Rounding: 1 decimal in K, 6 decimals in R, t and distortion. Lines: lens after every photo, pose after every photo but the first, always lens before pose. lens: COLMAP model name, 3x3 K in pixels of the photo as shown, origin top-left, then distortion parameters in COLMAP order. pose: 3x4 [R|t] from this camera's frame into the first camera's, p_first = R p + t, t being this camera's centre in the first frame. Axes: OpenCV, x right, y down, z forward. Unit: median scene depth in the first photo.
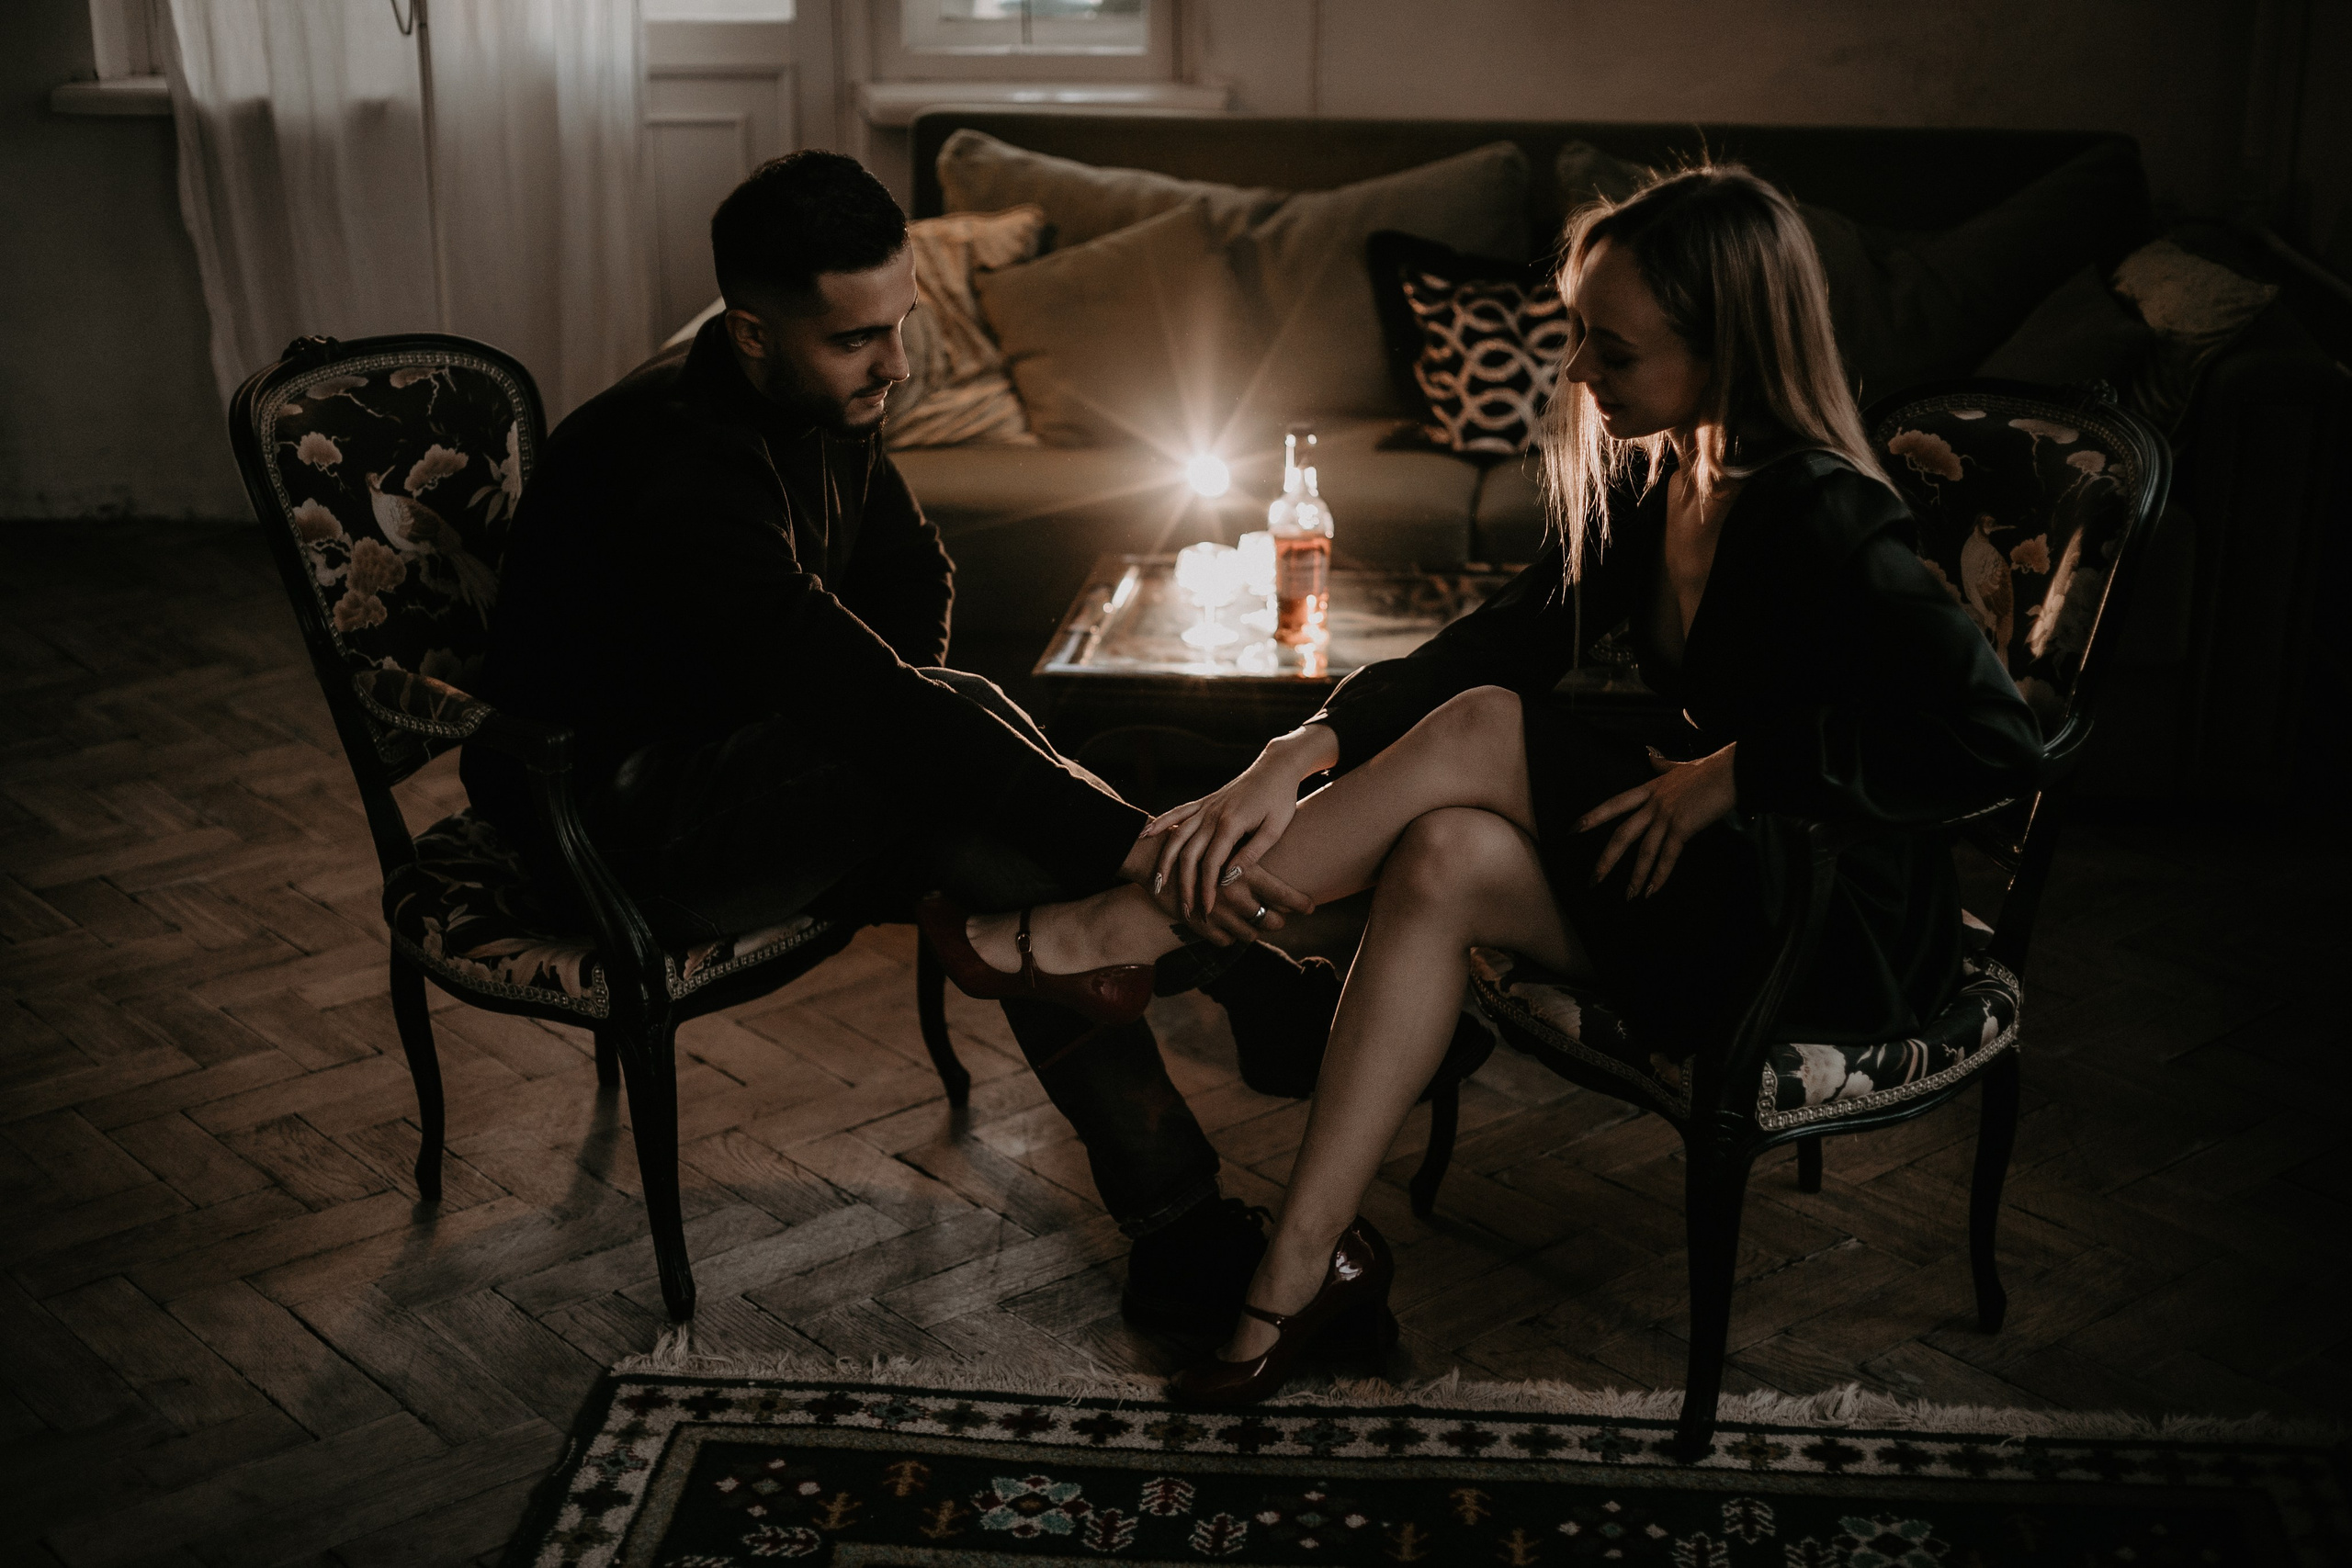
lens RADIAL K [[3388.8, 0, 1176.0], [0, 3388.8, 784.0], [0, 0, 1]] dist [0.008072, -0.062962]
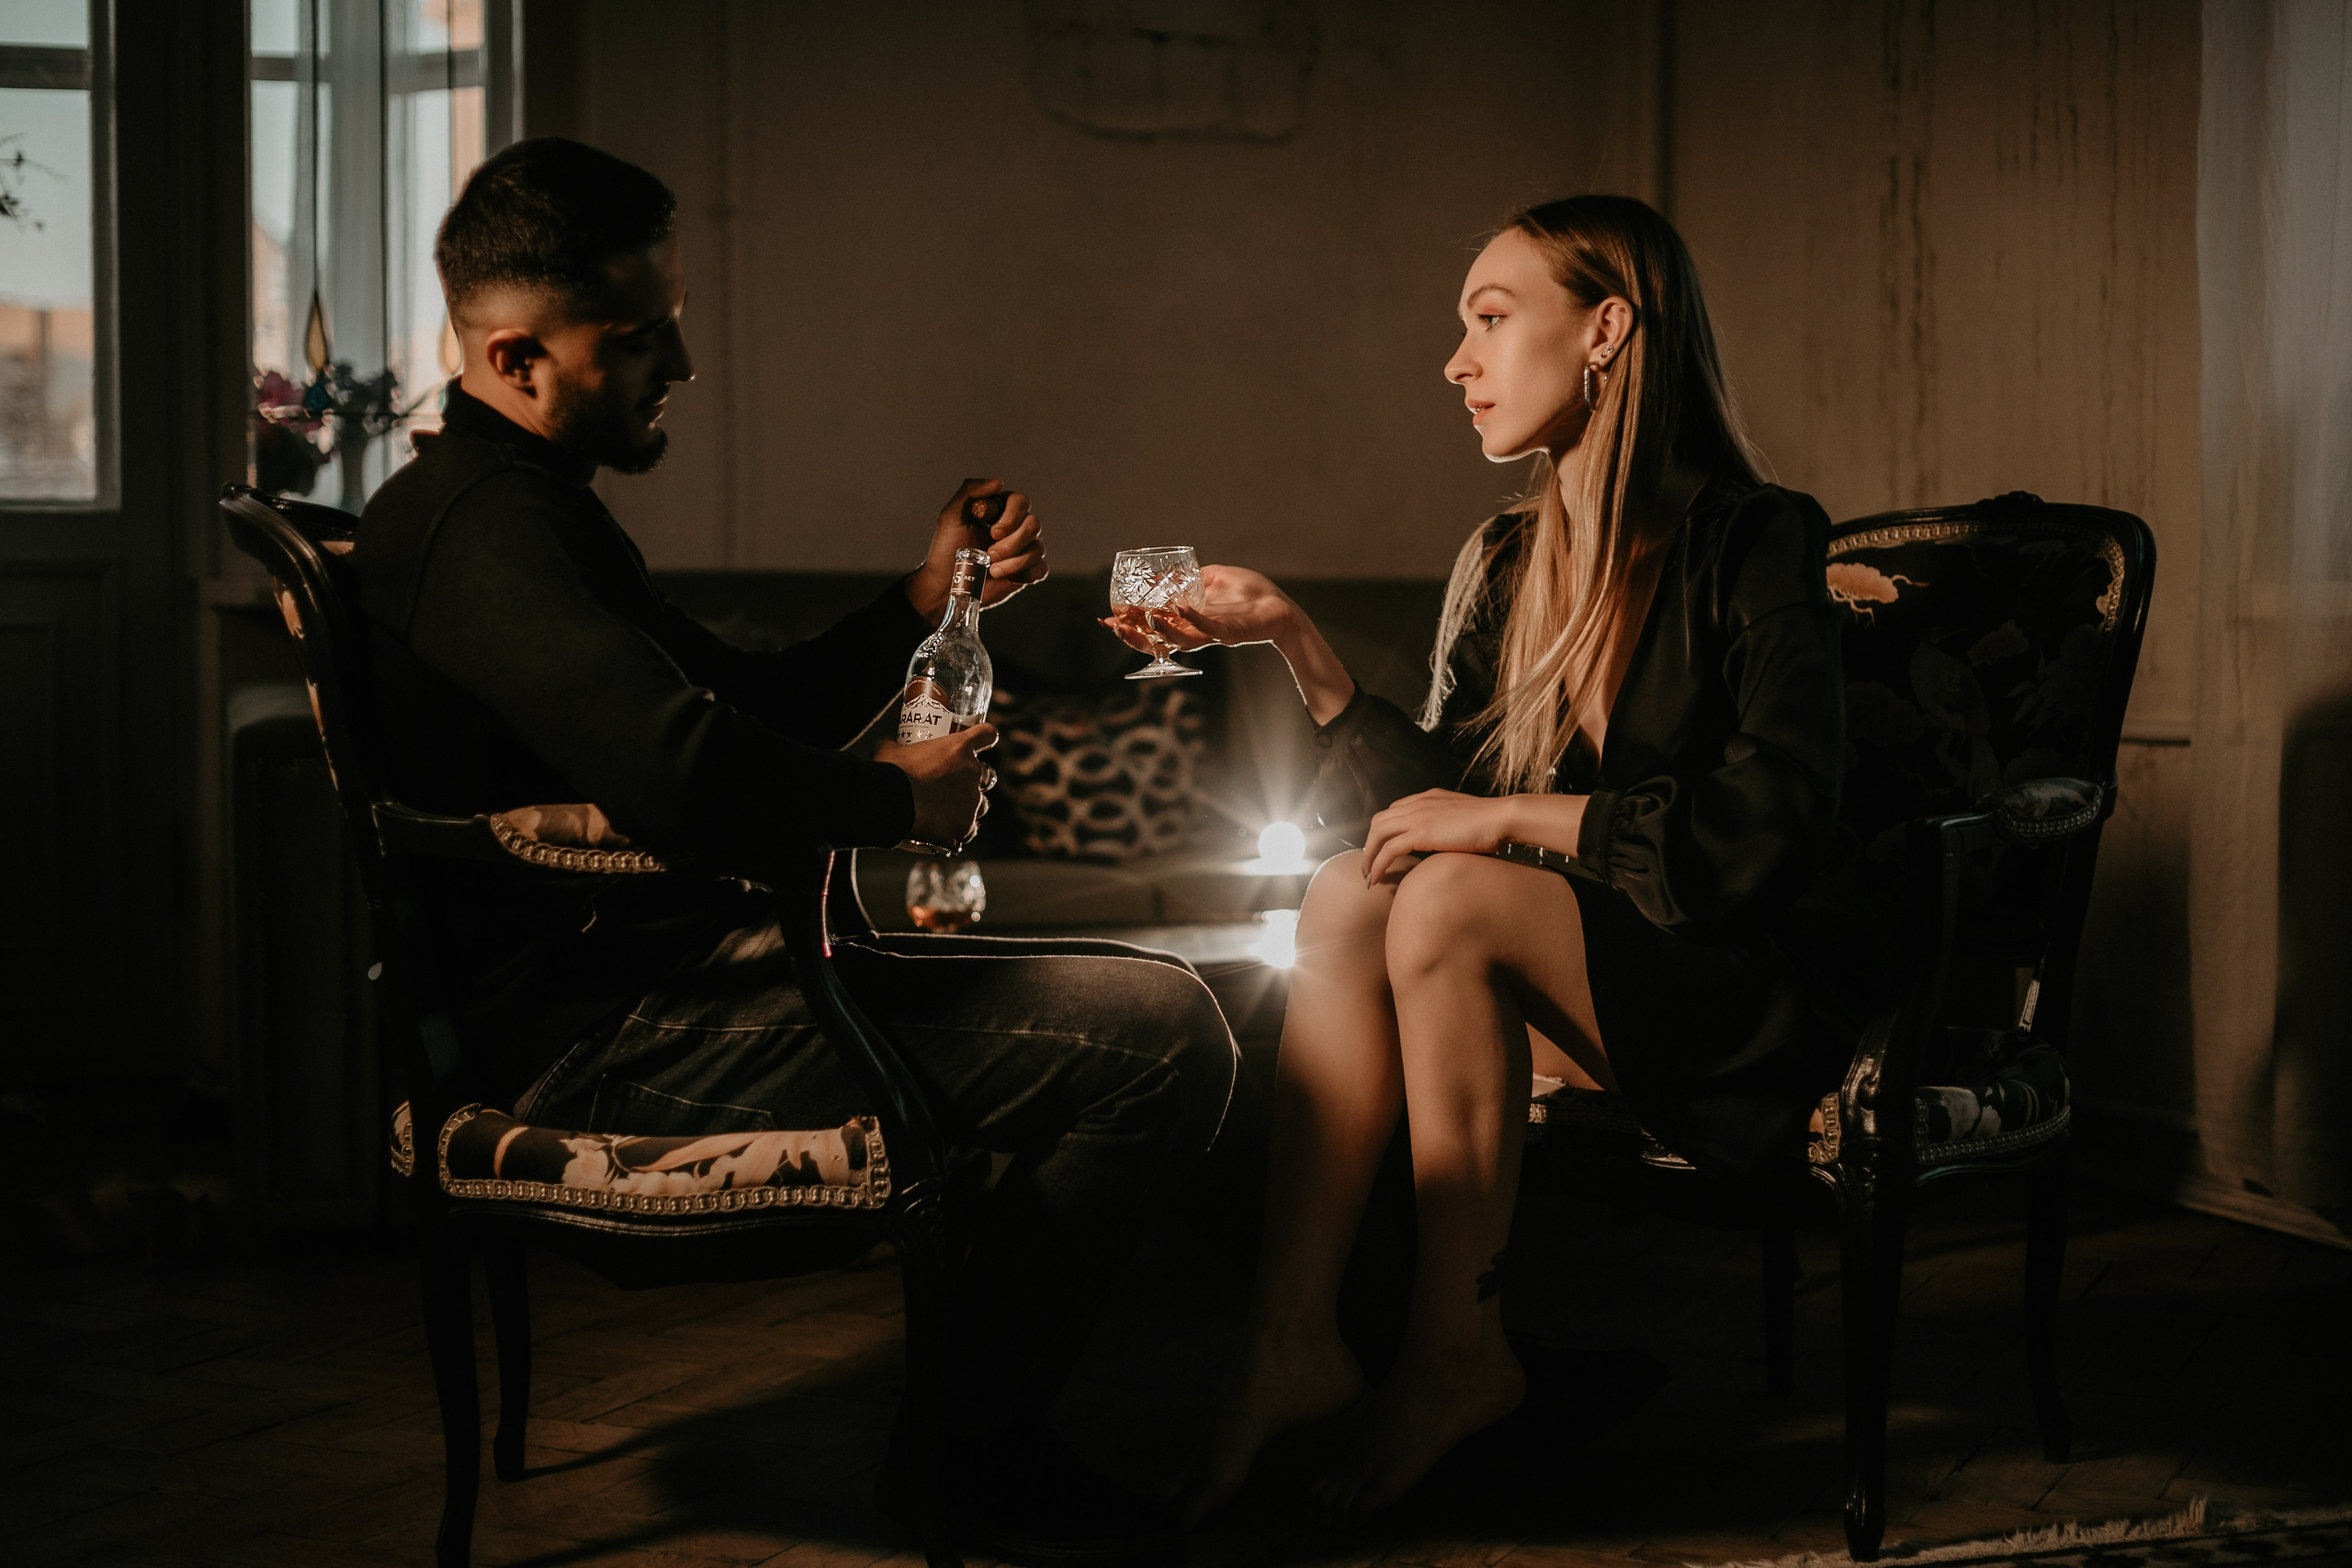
lens RADIAL K [[3388.8, 0, 1176.0], [0, 3388.8, 784.0], [0, 0, 1]] dist [0.008072, -0.062962]
pose [[0.906211, -0.011966, 0.422656, -0.285637], [0.131888, 0.957727, -0.255664, 0.125302], [-0.401730, 0.287429, 0.869481, 0.171775]]
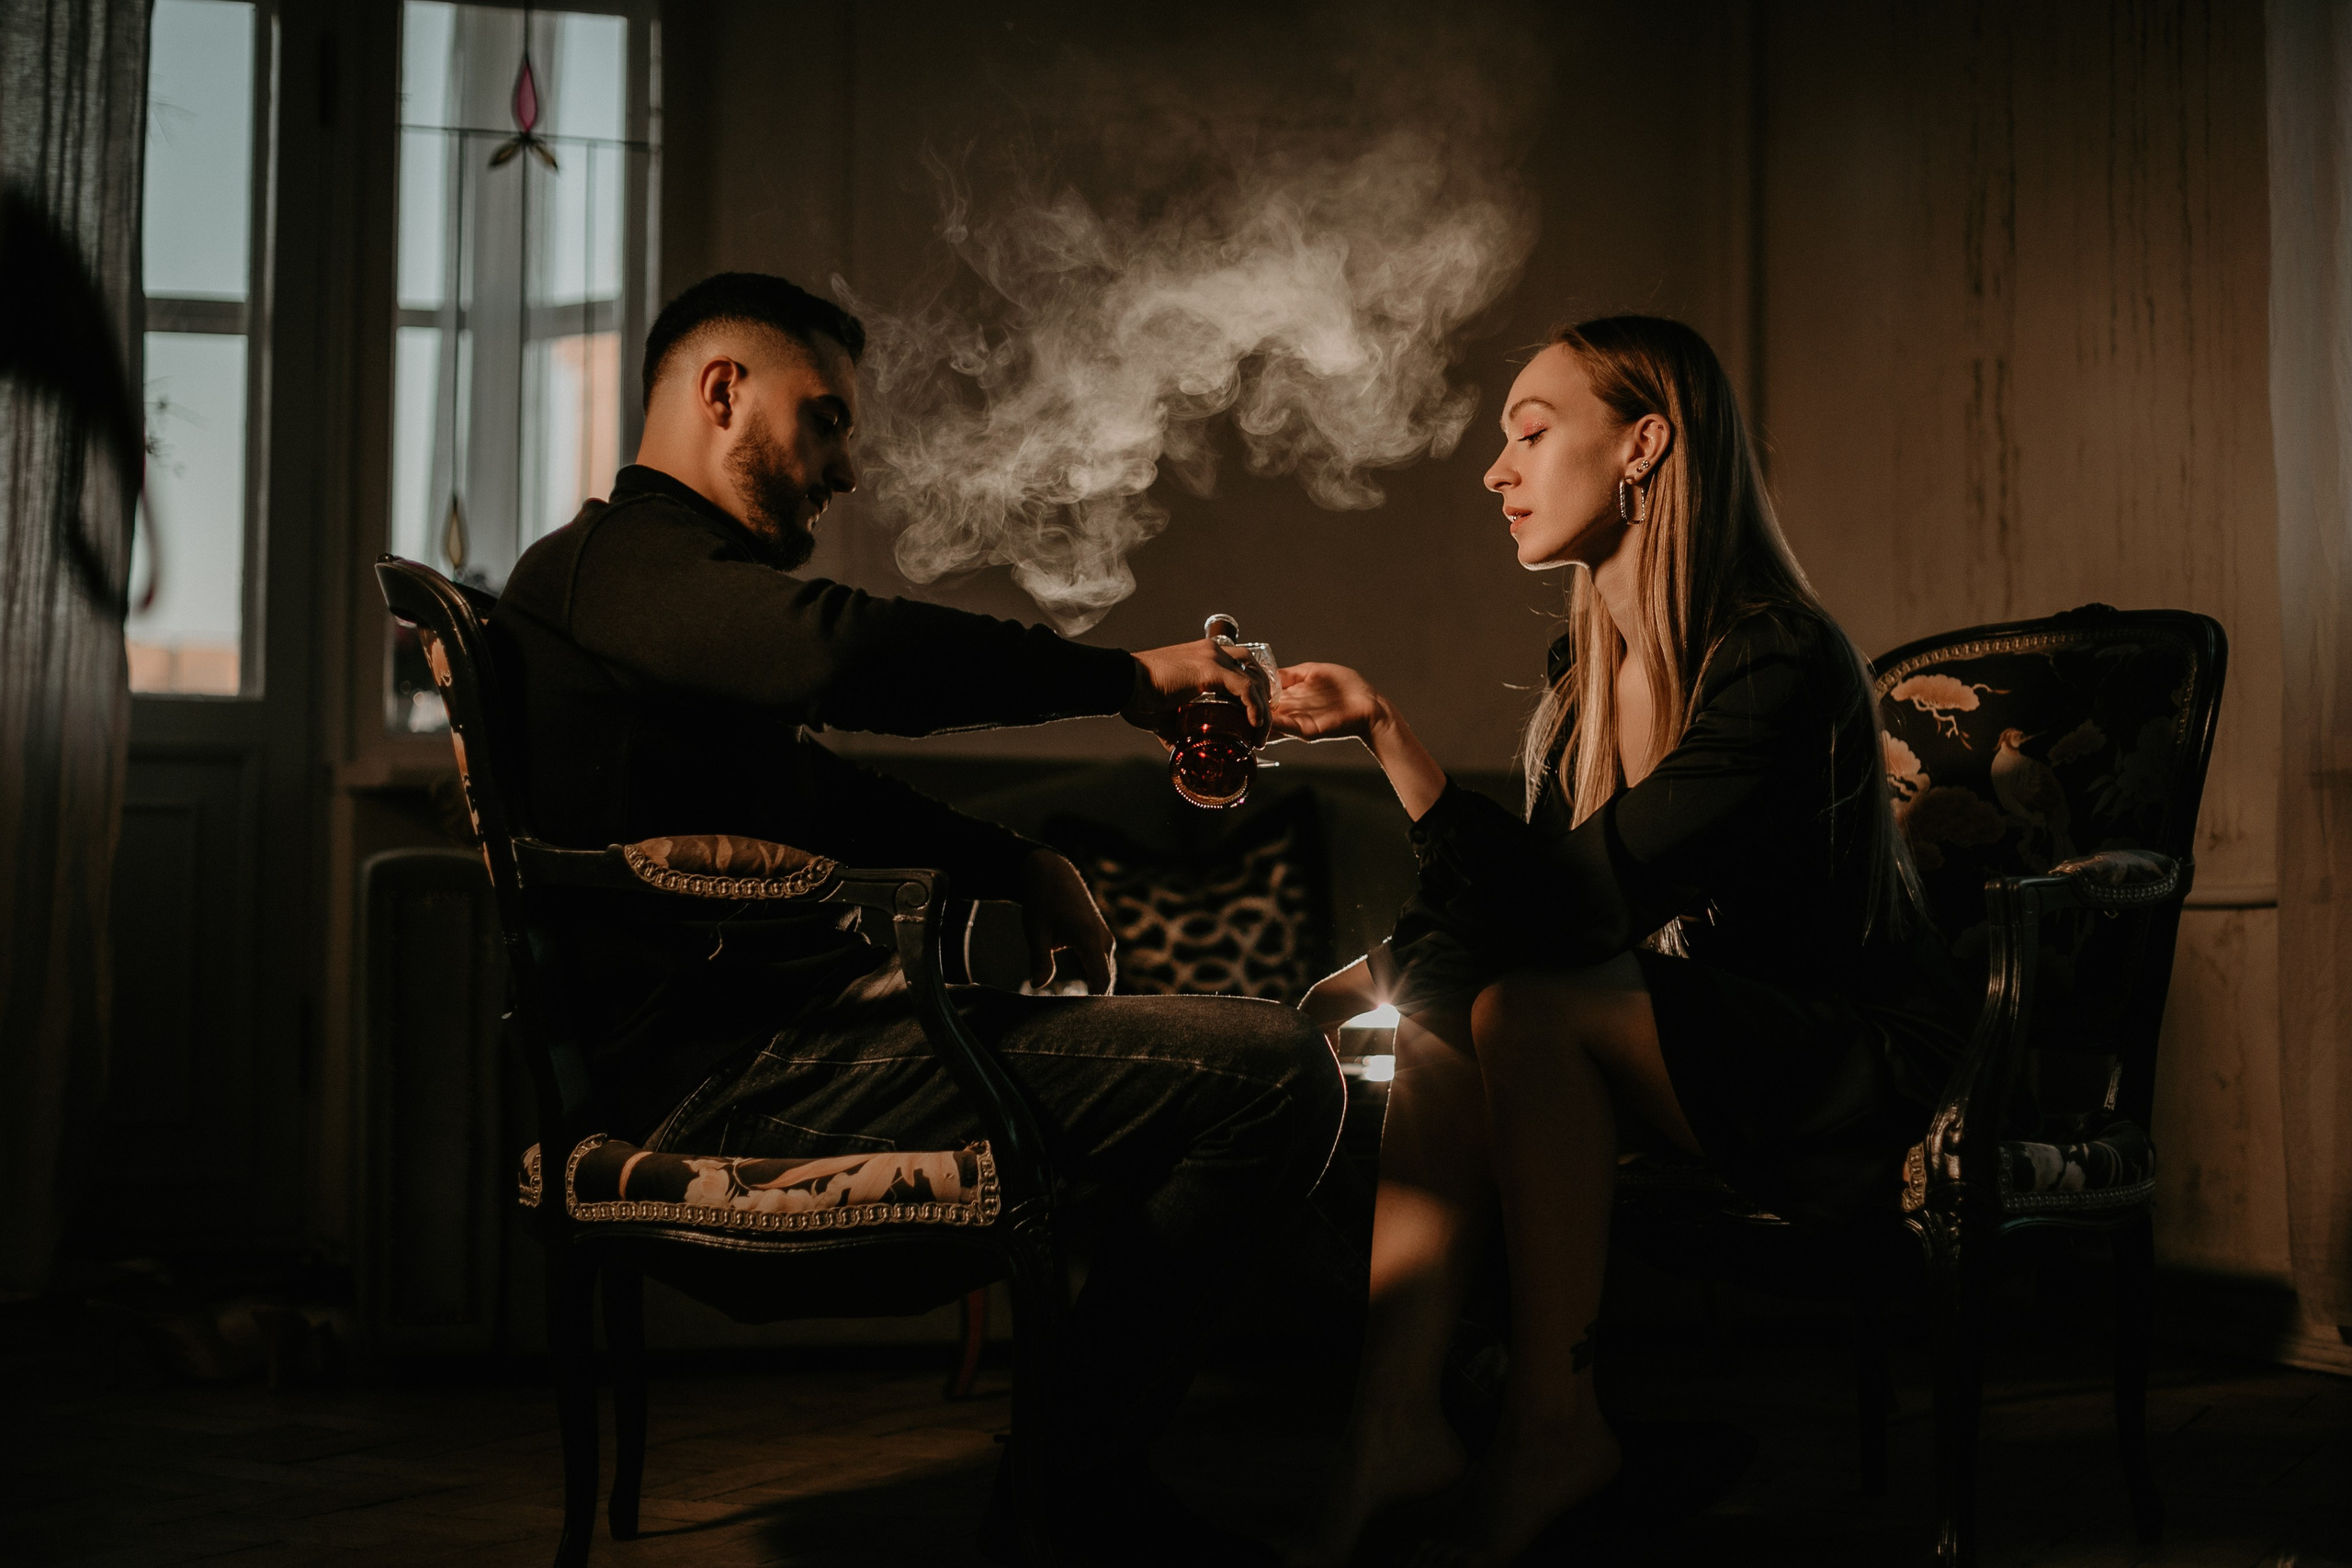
lens RADIAL K [[3388.8, 0, 1176.0], [0, 3388.8, 784.0], [0, 0, 1]] dist [0.008072, -0.062962]
pose [[0.918948, 0.033928, 0.392916, -0.294601], [0.117501, 0.927491, -0.354899, 0.179743], [-0.376467, 0.372302, 0.848330, 0.167331]]
